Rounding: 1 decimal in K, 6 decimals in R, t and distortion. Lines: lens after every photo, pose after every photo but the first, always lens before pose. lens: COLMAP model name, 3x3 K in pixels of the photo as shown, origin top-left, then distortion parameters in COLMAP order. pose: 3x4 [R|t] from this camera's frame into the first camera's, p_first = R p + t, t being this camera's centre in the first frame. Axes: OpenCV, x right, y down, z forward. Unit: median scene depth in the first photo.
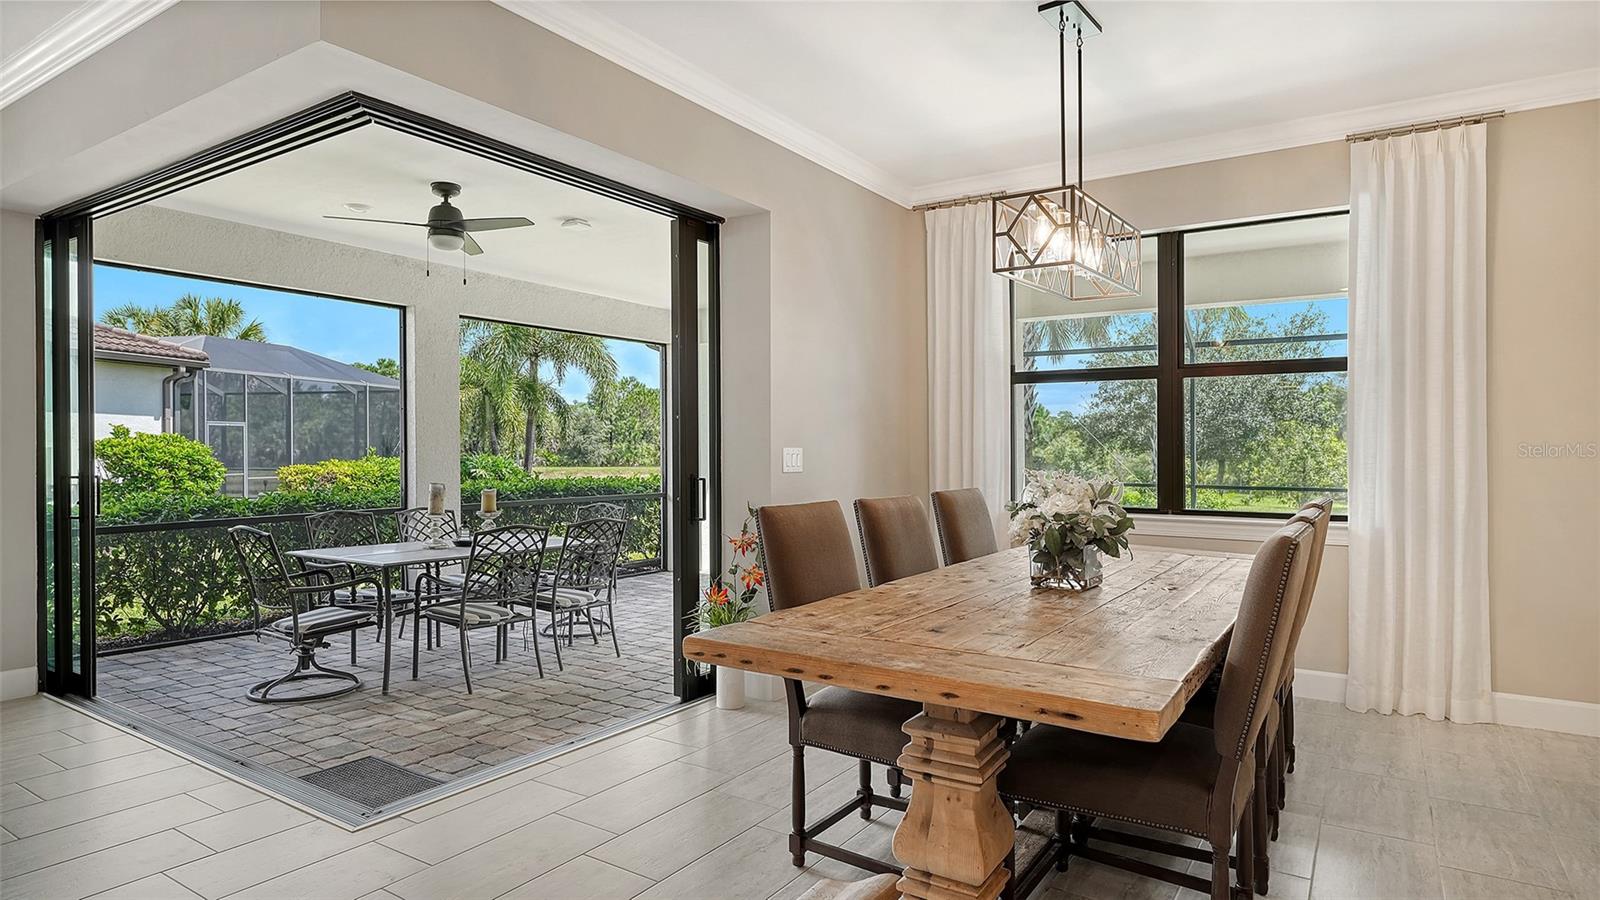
lens RADIAL K [[878.0, 0, 799.0], [0, 878.0, 449.6], [0, 0, 1]] dist [0.003076, -0.000322]
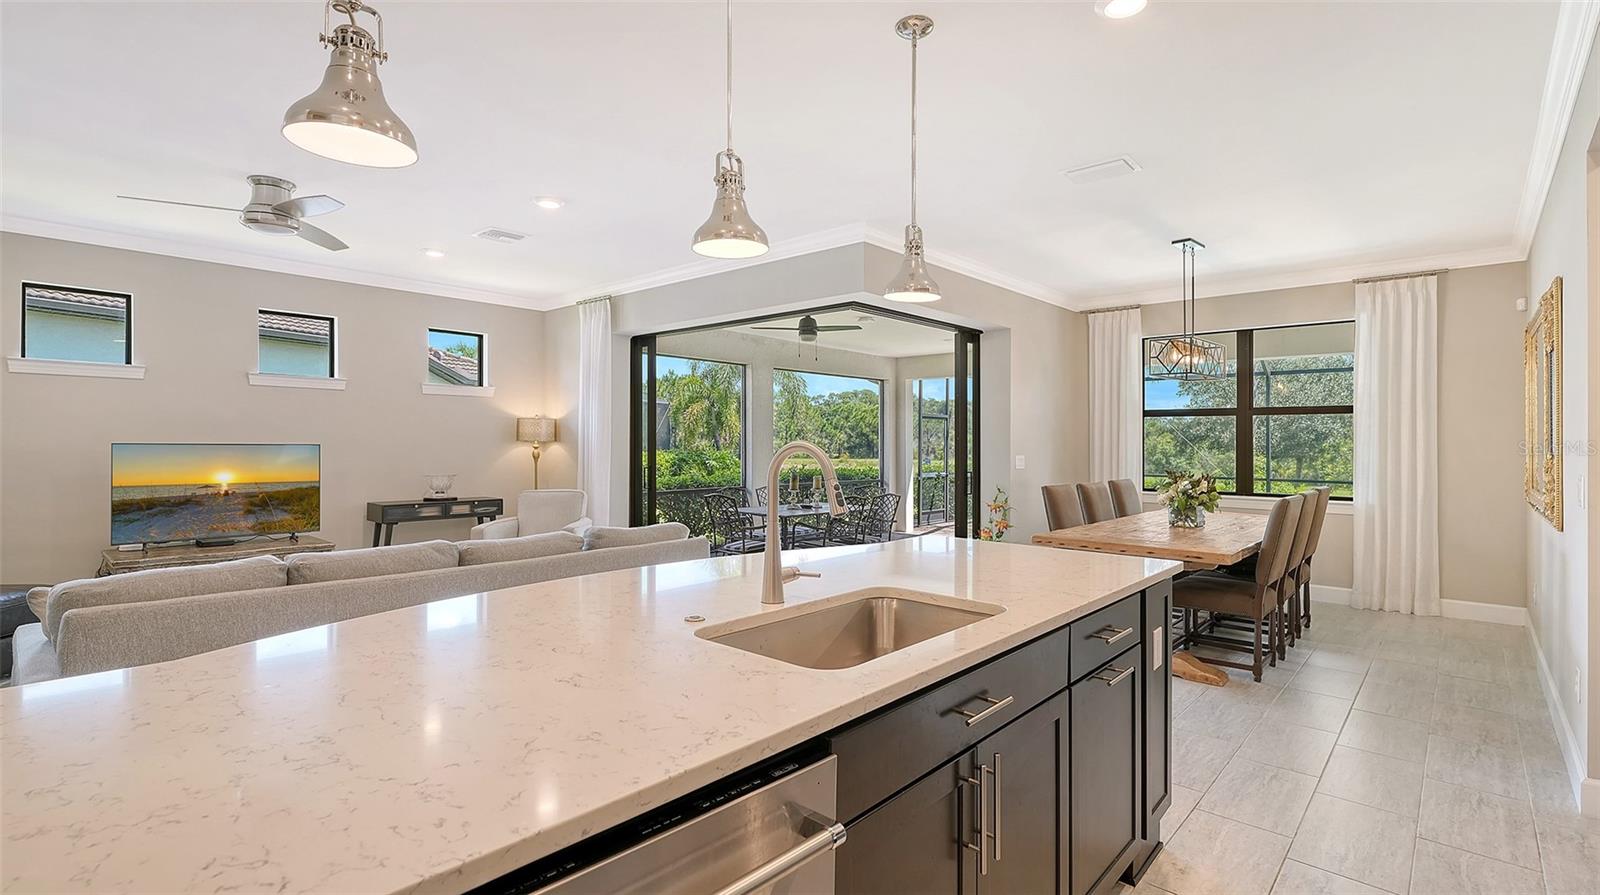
lens RADIAL K [[728.8, 0, 801.1], [0, 728.8, 443.9], [0, 0, 1]] dist [0.000080, 0.000386]
pose [[0.987719, 0.004968, -0.156160, -0.229927], [-0.005101, 0.999987, -0.000450, -0.024234], [0.156156, 0.001241, 0.987732, -0.594912]]
